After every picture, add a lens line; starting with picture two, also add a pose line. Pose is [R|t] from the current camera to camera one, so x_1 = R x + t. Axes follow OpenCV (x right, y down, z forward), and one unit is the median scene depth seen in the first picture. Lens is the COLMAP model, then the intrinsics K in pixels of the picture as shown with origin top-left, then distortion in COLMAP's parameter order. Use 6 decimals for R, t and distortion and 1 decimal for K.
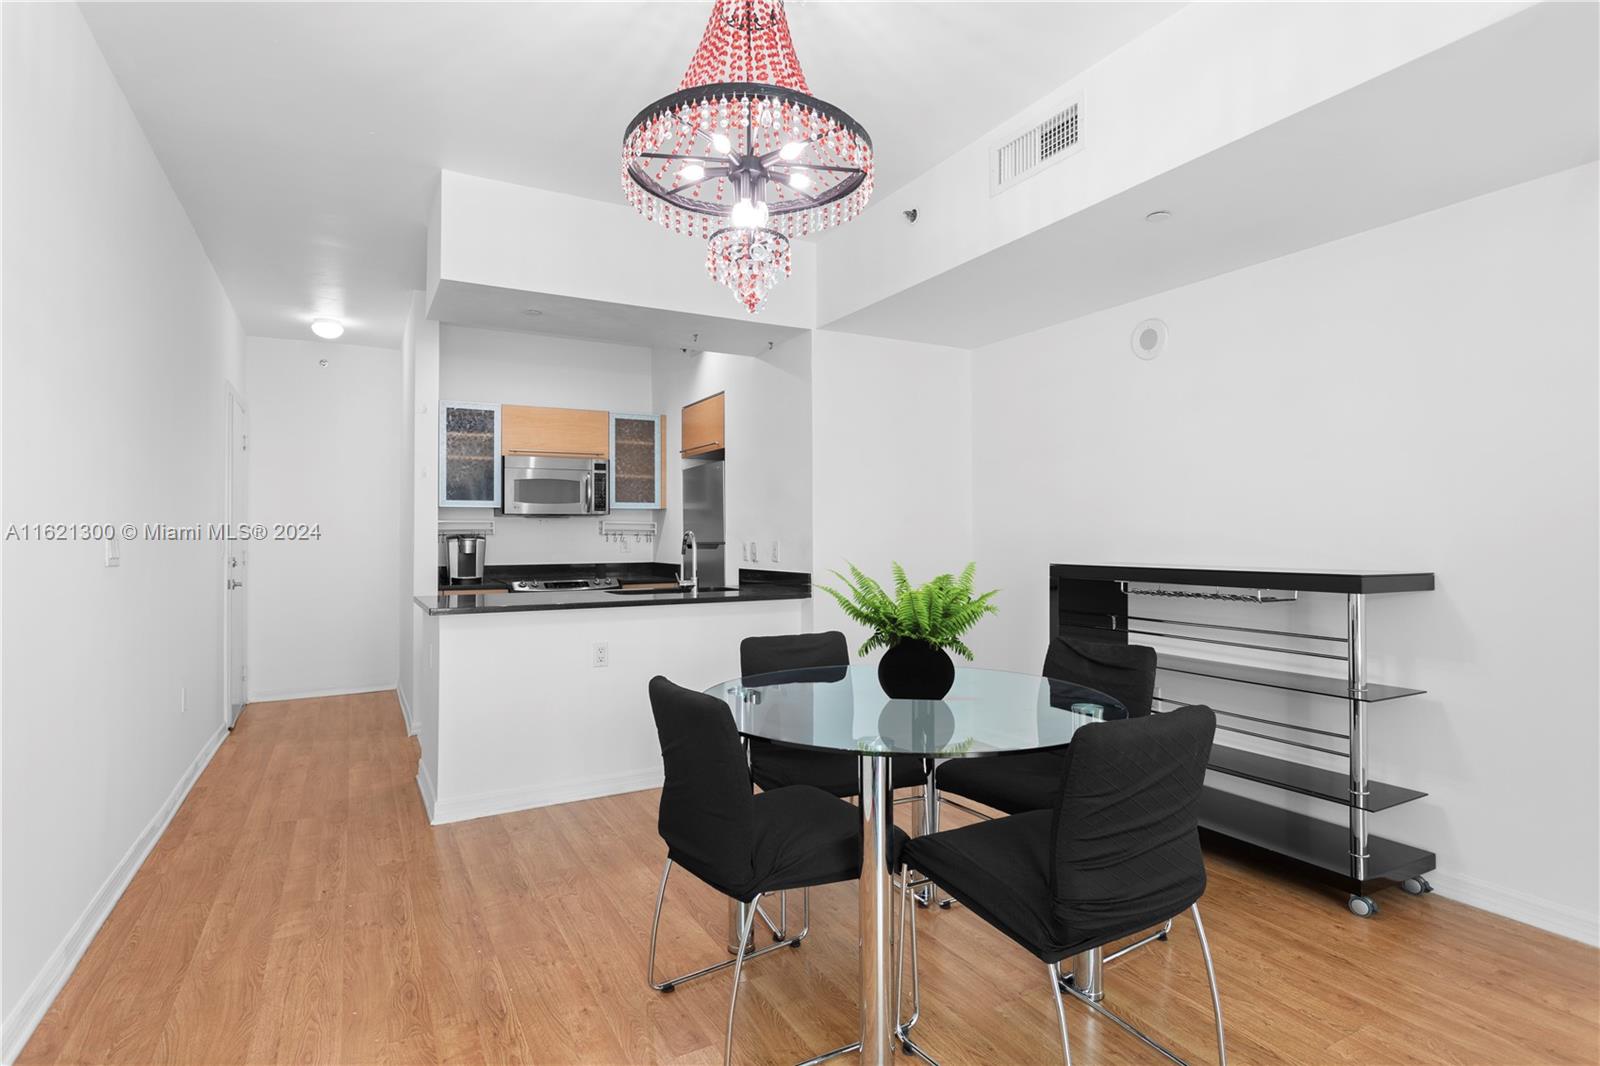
lens RADIAL K [[805.8, 0, 801.9], [0, 805.8, 522.7], [0, 0, 1]] dist [-0.002011, 0.000349]
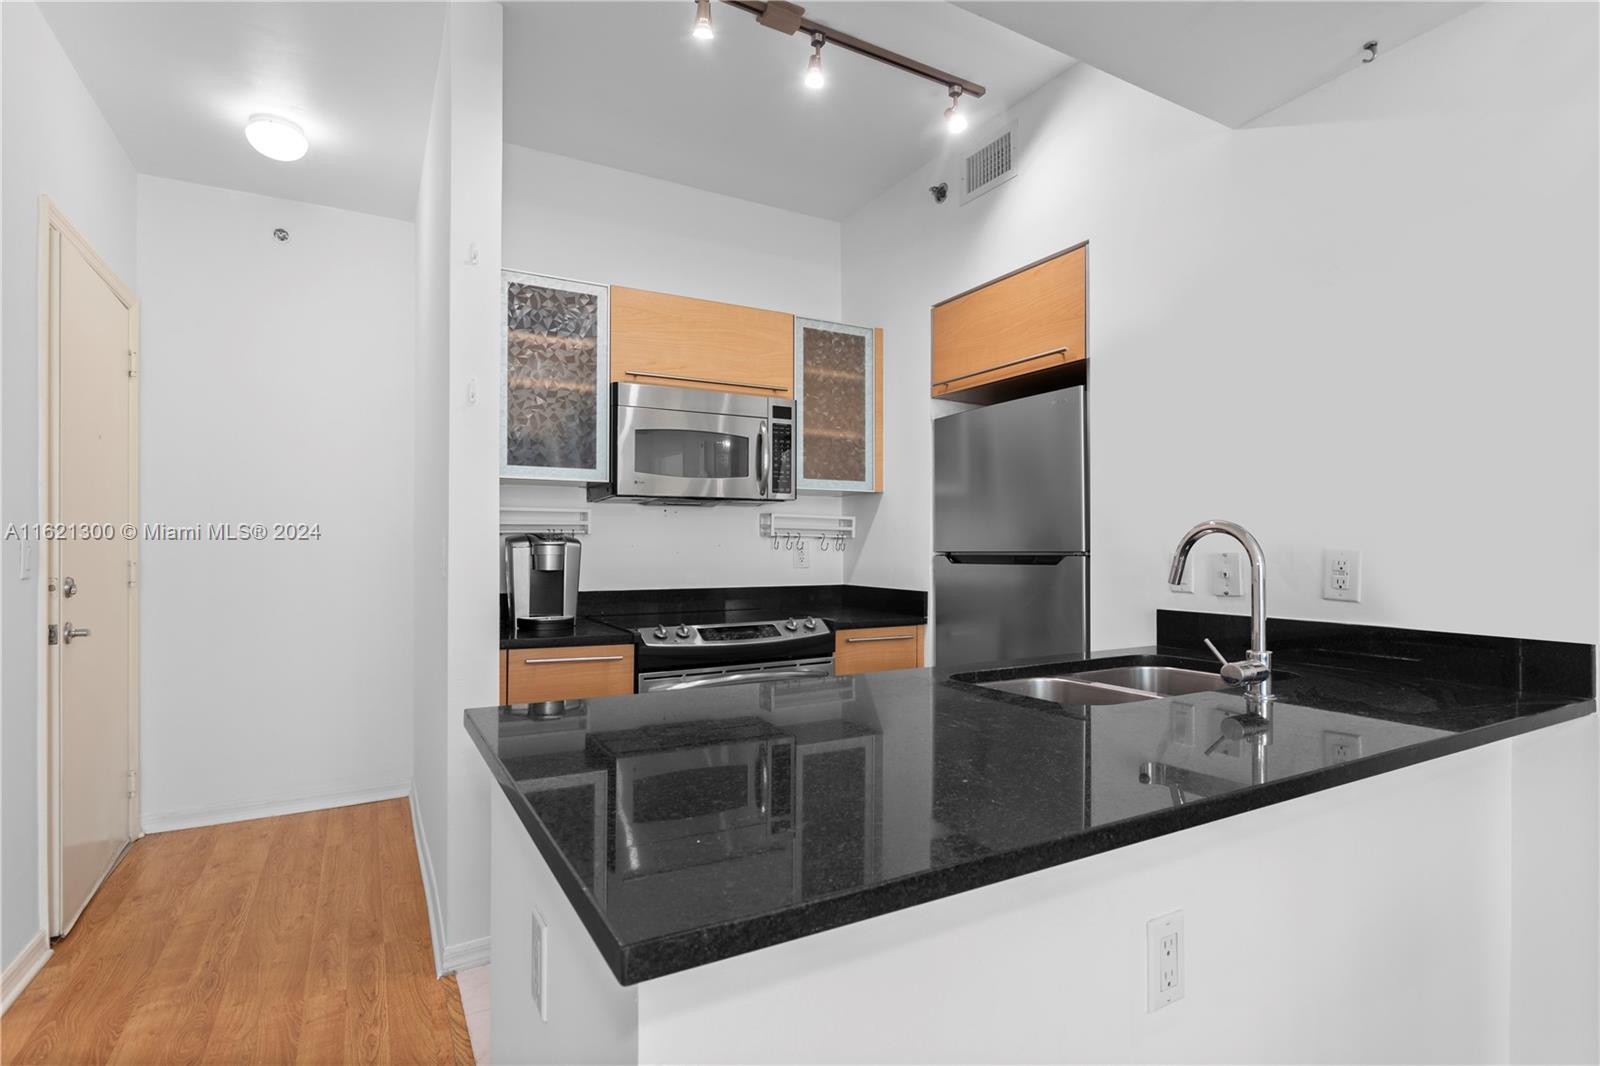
lens RADIAL K [[787.2, 0, 804.0], [0, 787.2, 545.1], [0, 0, 1]] dist [-0.002211, 0.000504]
pose [[0.999967, 0.007240, 0.003614, -0.242614], [-0.007299, 0.999836, 0.016600, 0.011887], [-0.003493, -0.016626, 0.999856, 0.476398]]
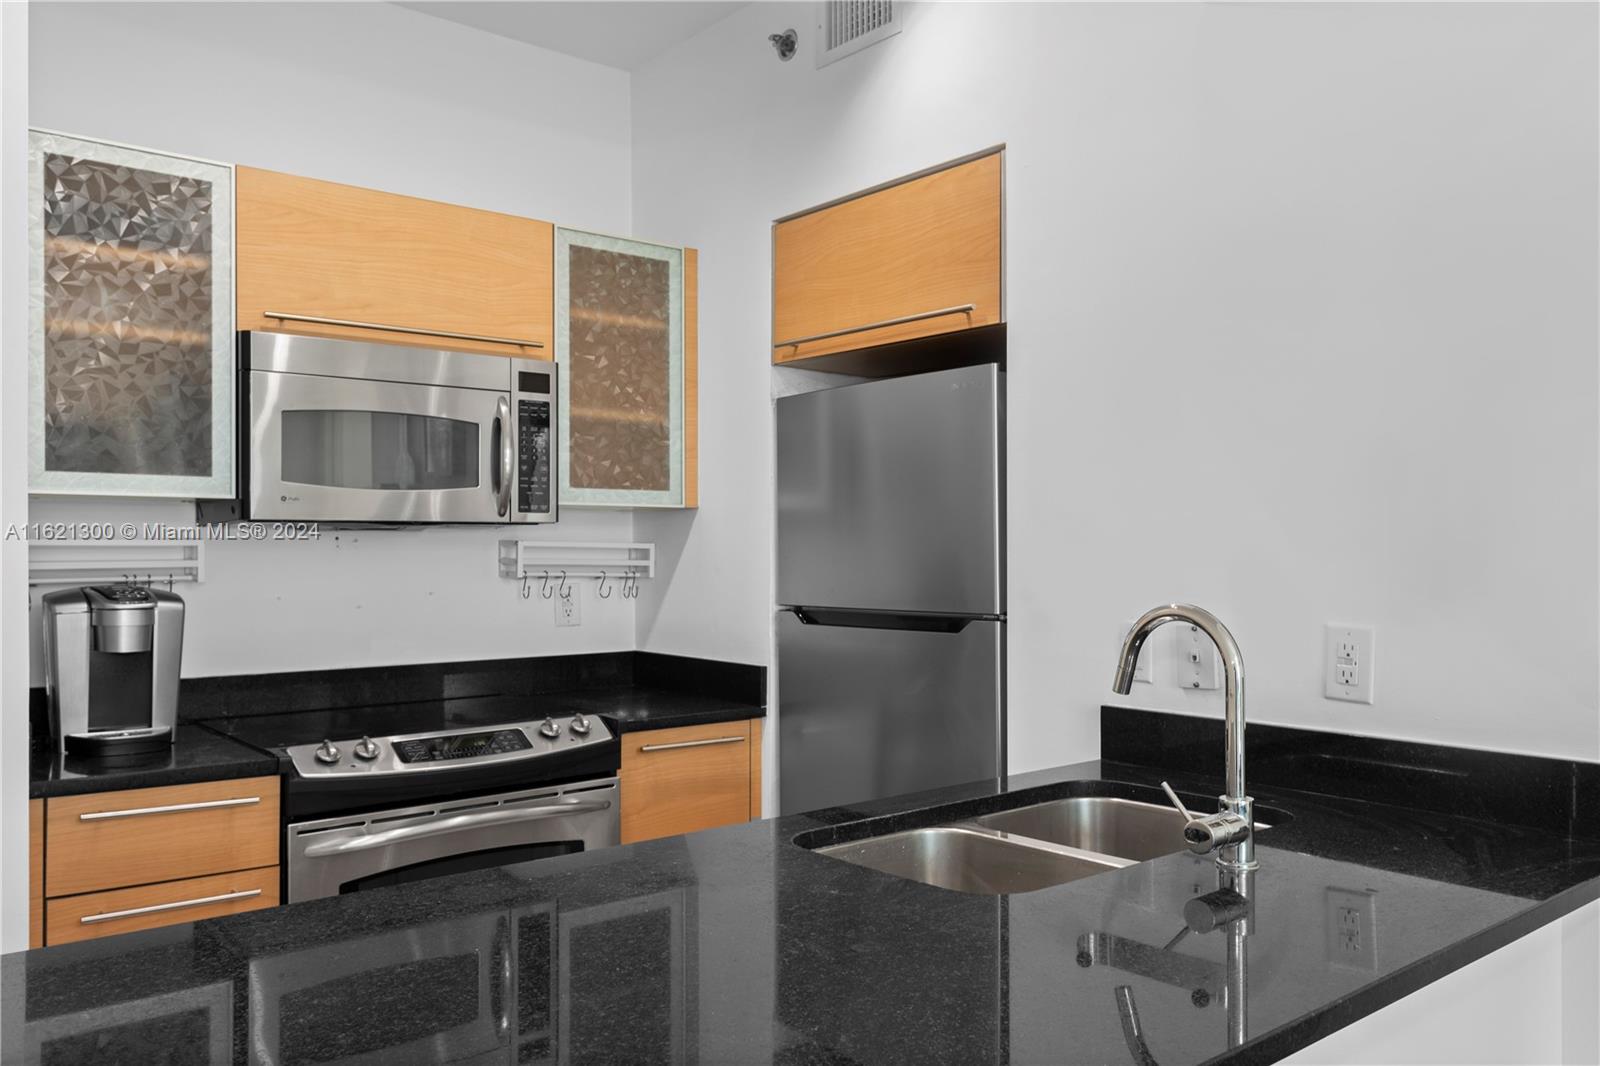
lens RADIAL K [[1241.9, 0, 799.8], [0, 1241.9, 552.5], [0, 0, 1]] dist [0.022537, 0.000356]
pose [[0.983800, 0.005475, 0.179184, -0.239659], [-0.009197, 0.999759, 0.019948, -0.009549], [-0.179032, -0.021272, 0.983613, 0.475708]]
